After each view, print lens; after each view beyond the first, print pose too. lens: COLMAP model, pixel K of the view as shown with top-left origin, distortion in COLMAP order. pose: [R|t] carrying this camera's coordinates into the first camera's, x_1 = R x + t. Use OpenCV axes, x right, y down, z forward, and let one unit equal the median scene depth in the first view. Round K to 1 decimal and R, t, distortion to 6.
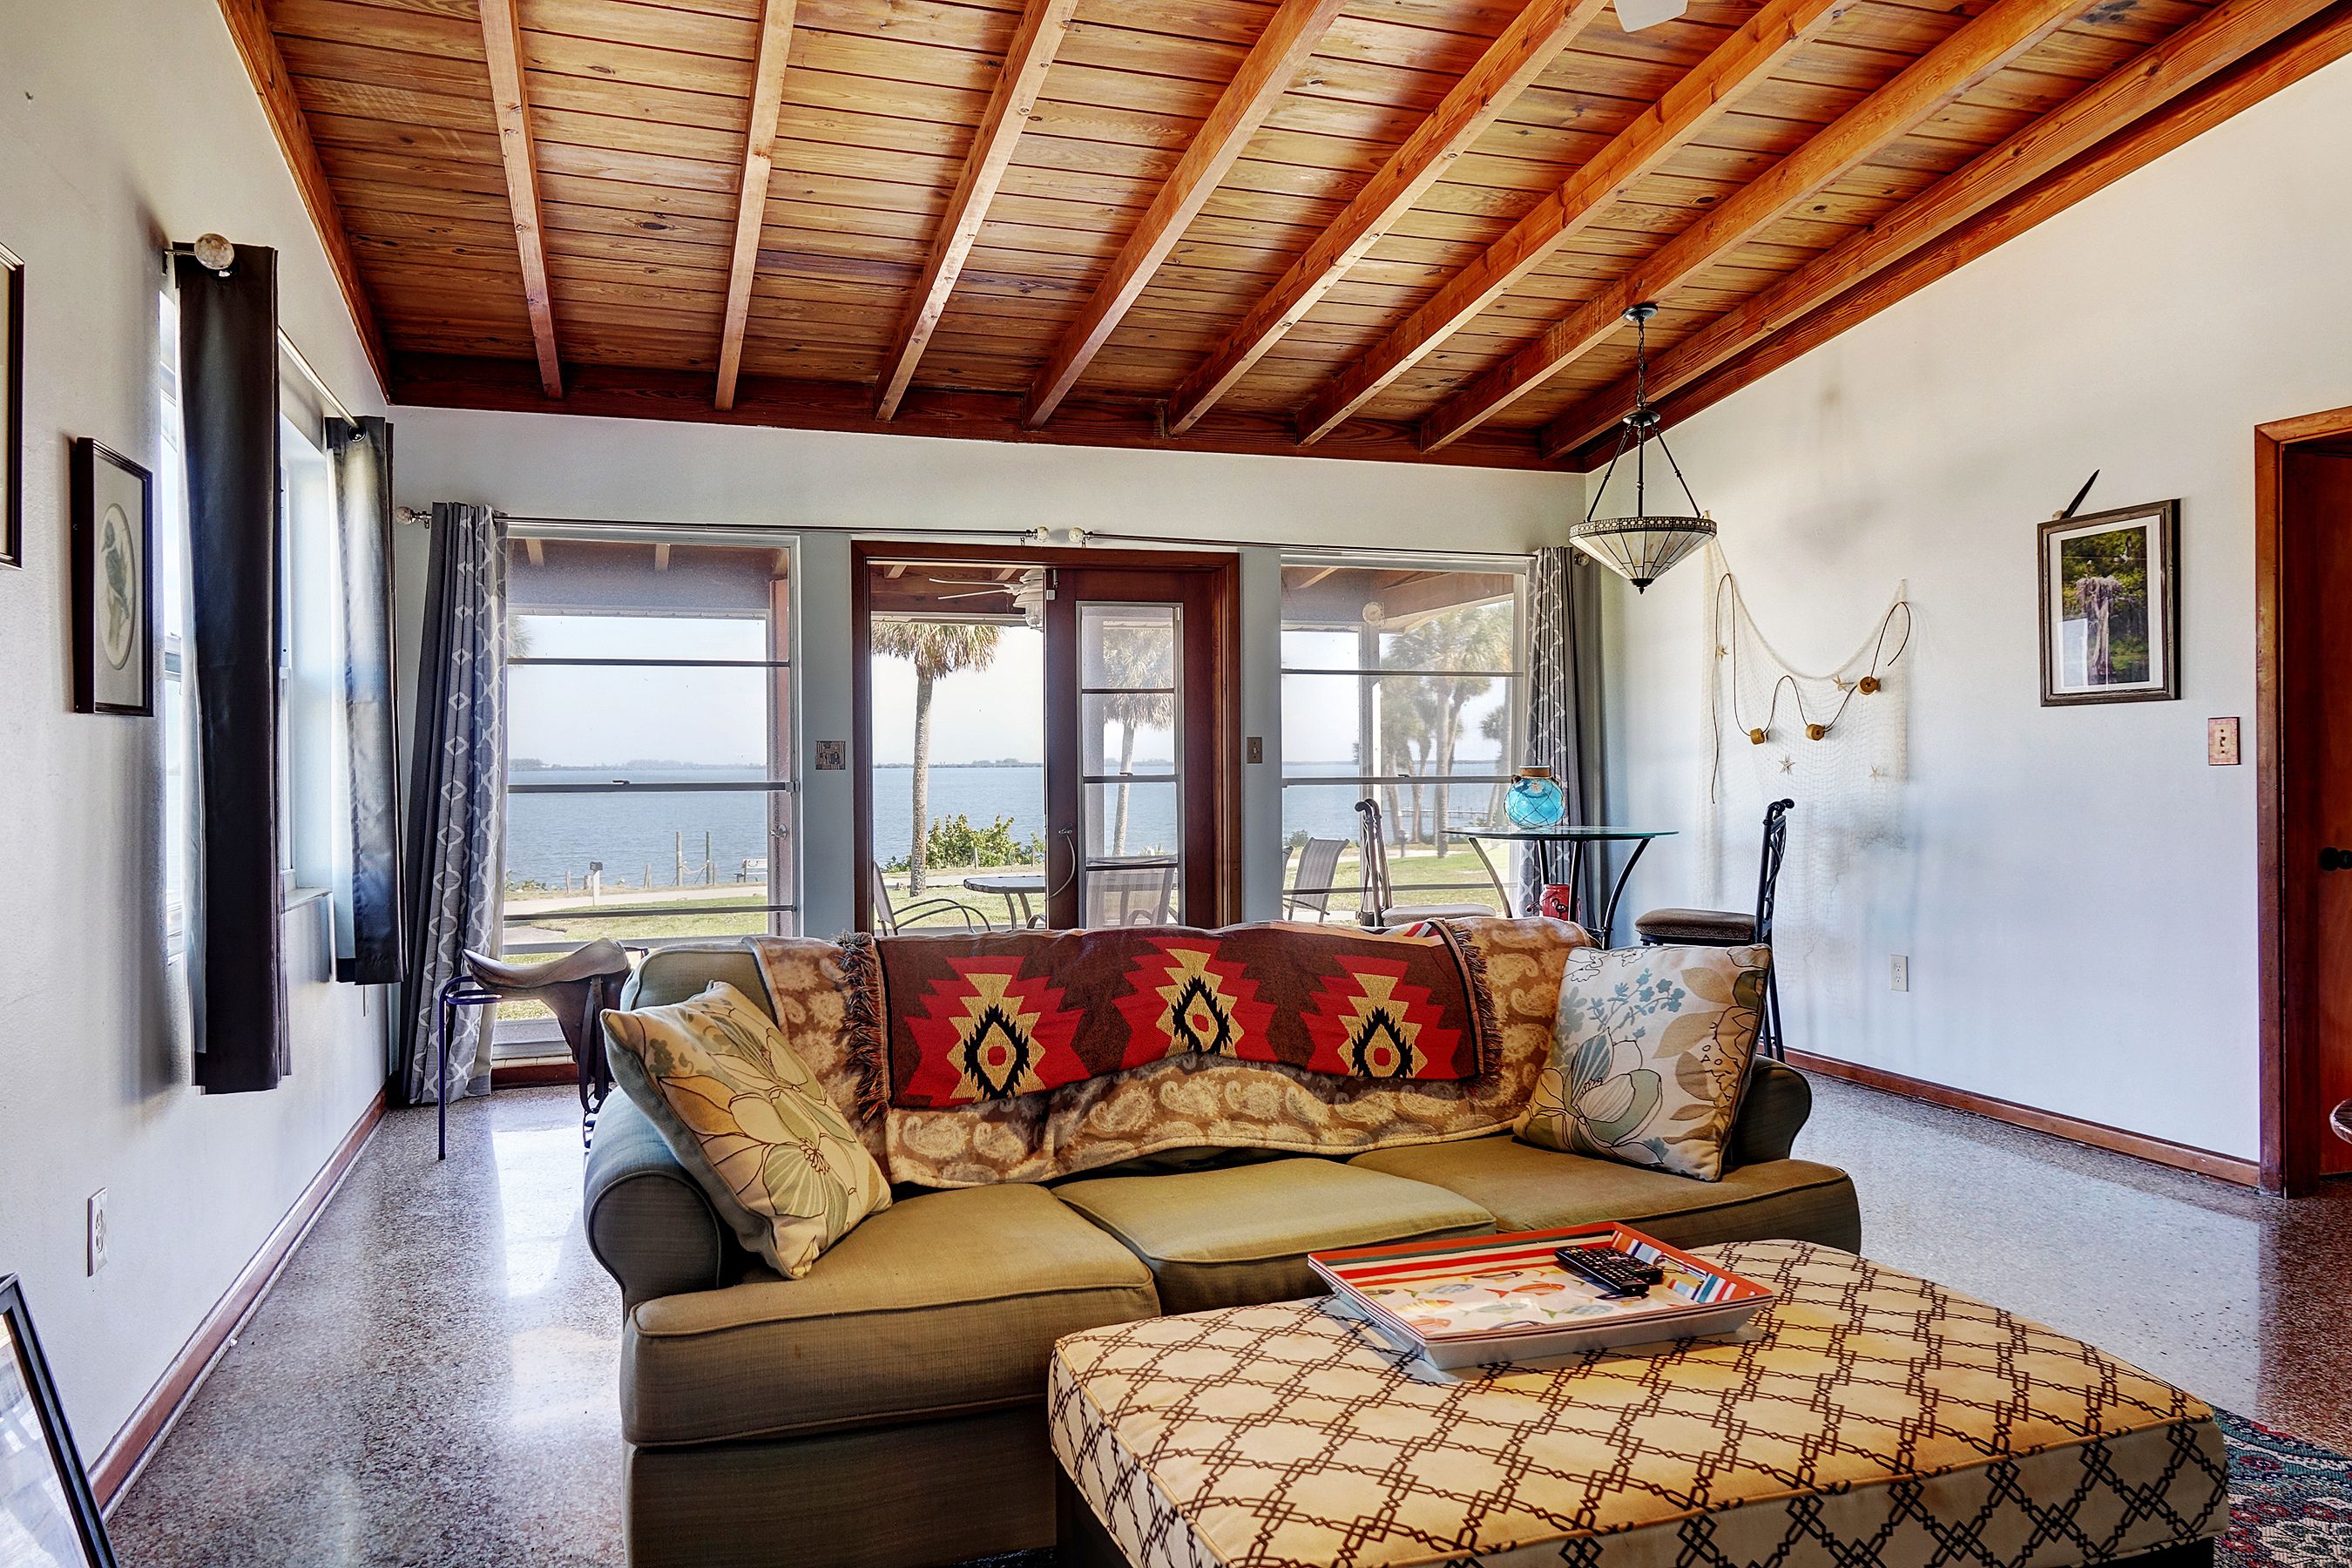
lens RADIAL K [[1648.1, 0, 1173.0], [0, 1648.1, 774.2], [0, 0, 1]] dist [0.018364, -0.012666]
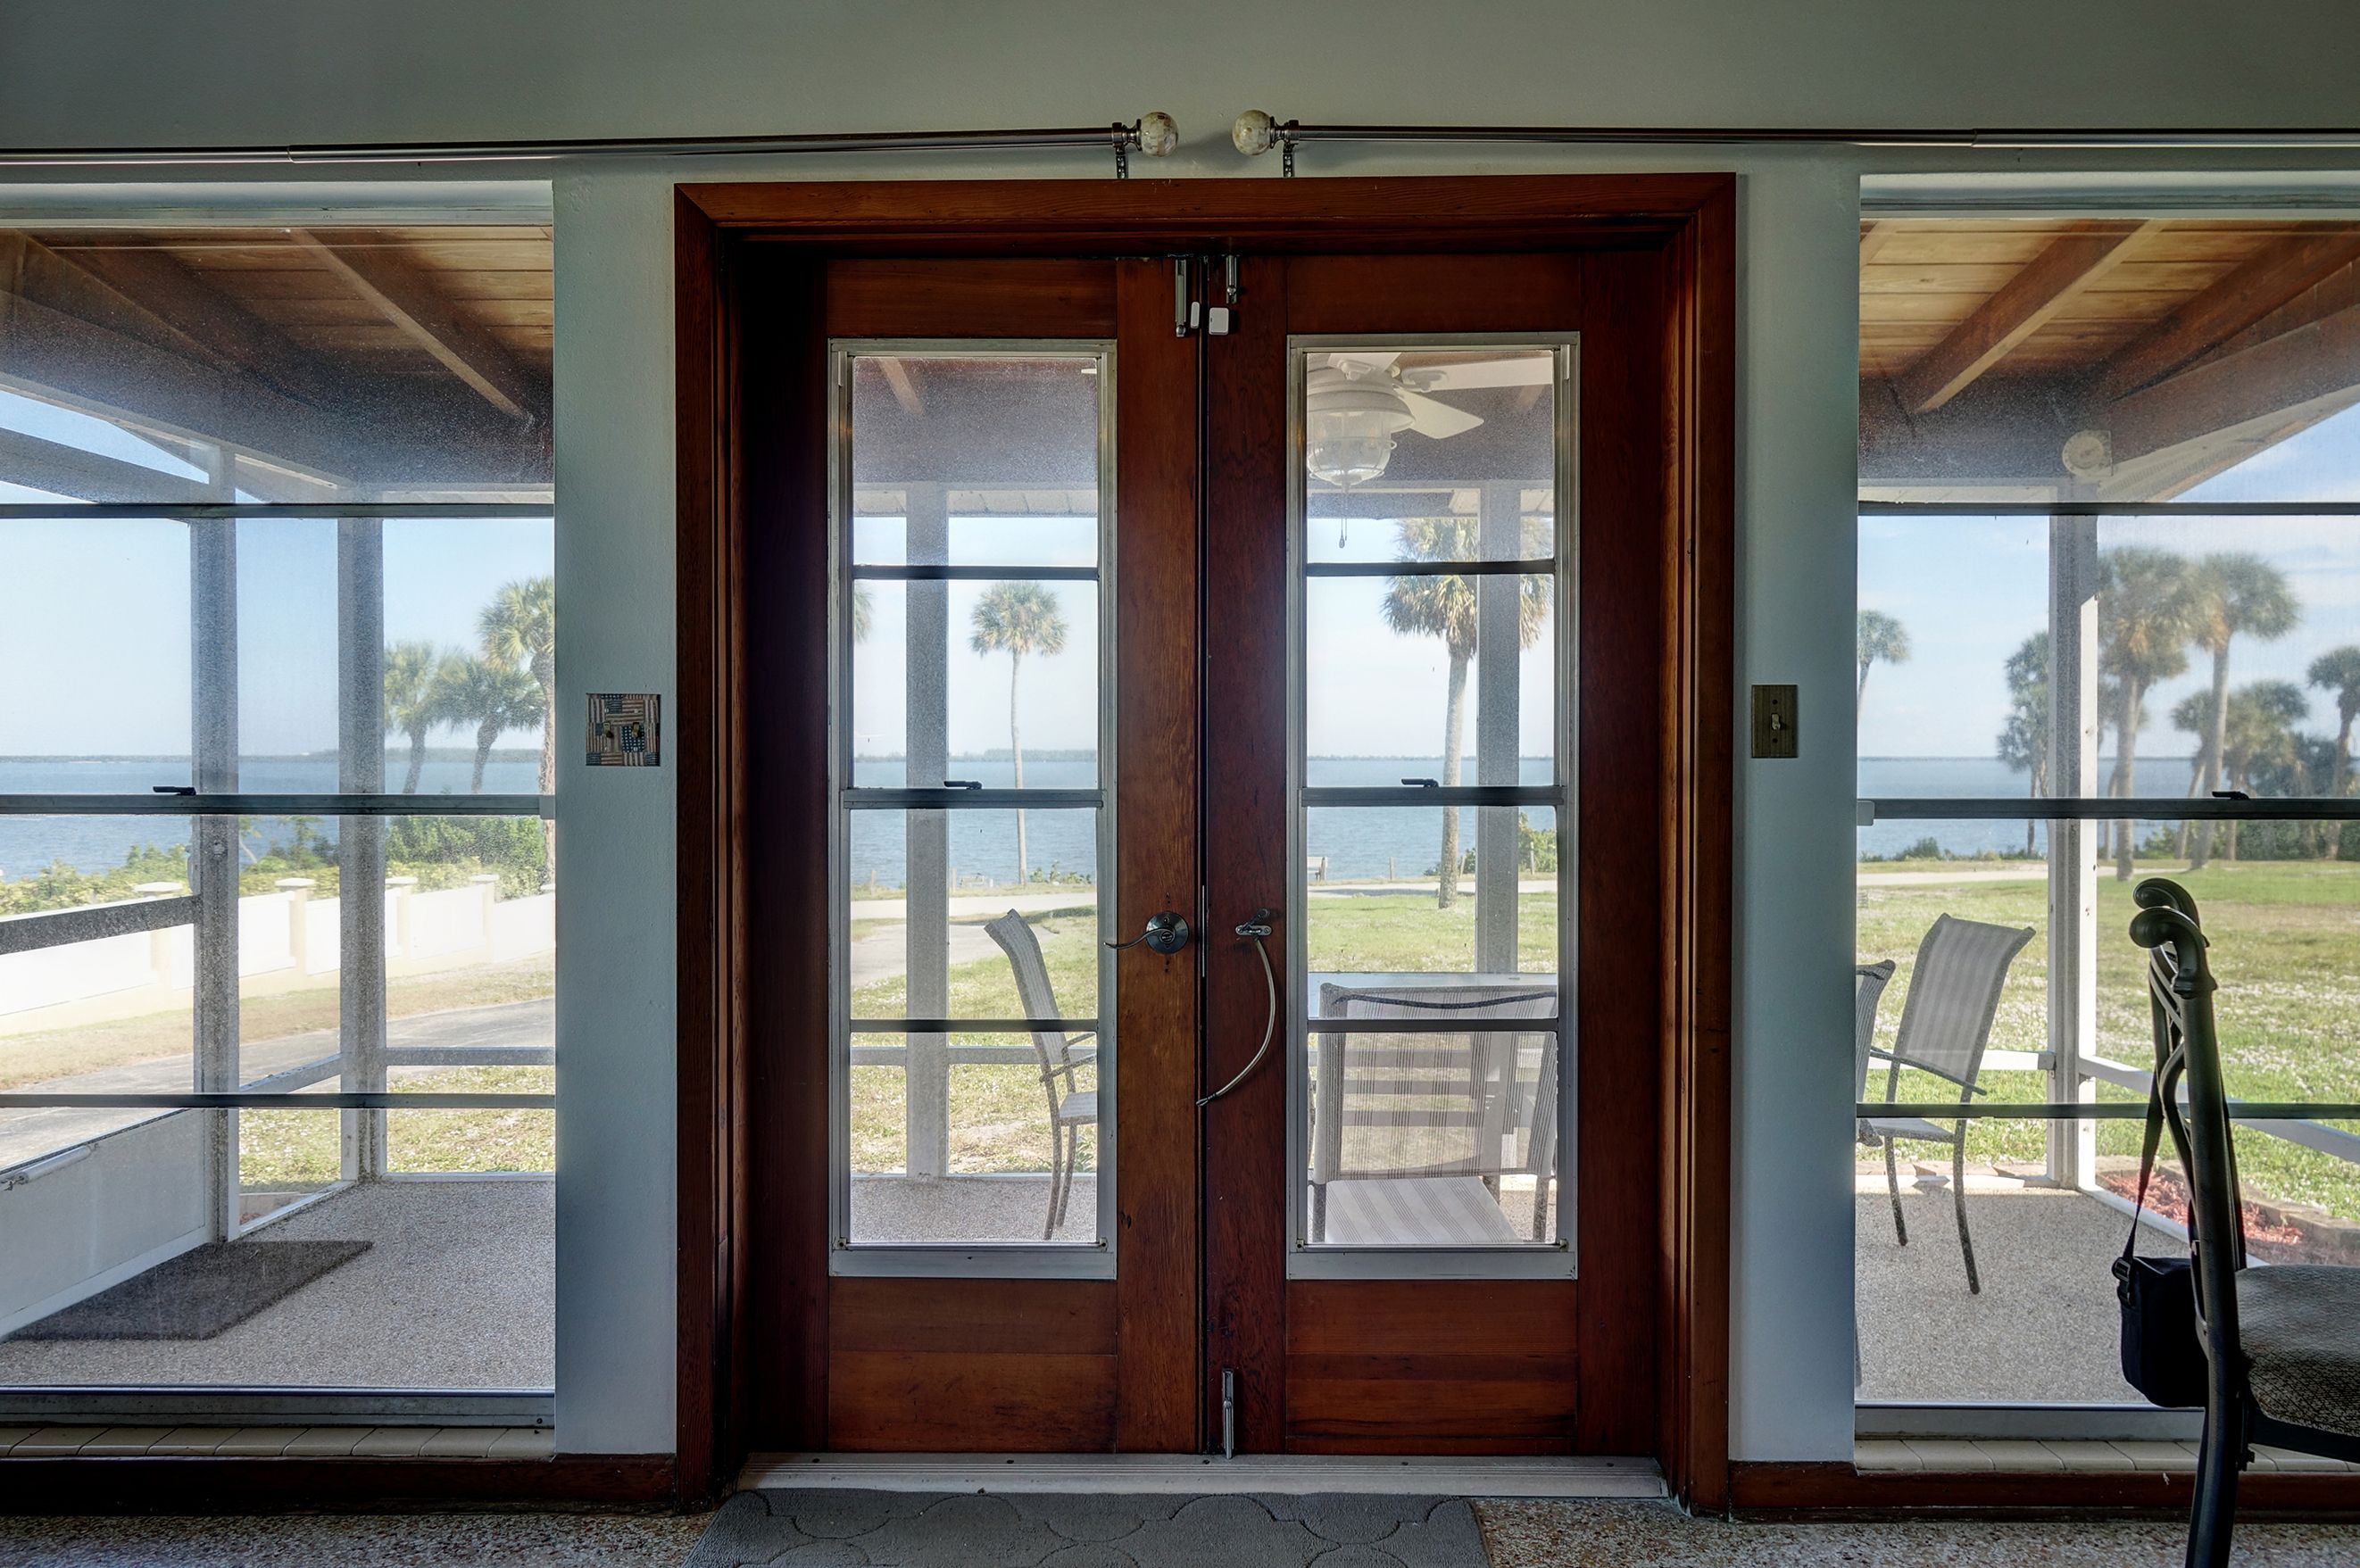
lens RADIAL K [[1653.5, 0, 1191.3], [0, 1653.5, 779.6], [0, 0, 1]] dist [0.018364, -0.012666]
pose [[0.942485, 0.011674, -0.334046, 0.052891], [-0.009095, 0.999916, 0.009281, -0.004214], [0.334126, -0.005709, 0.942511, 0.643516]]
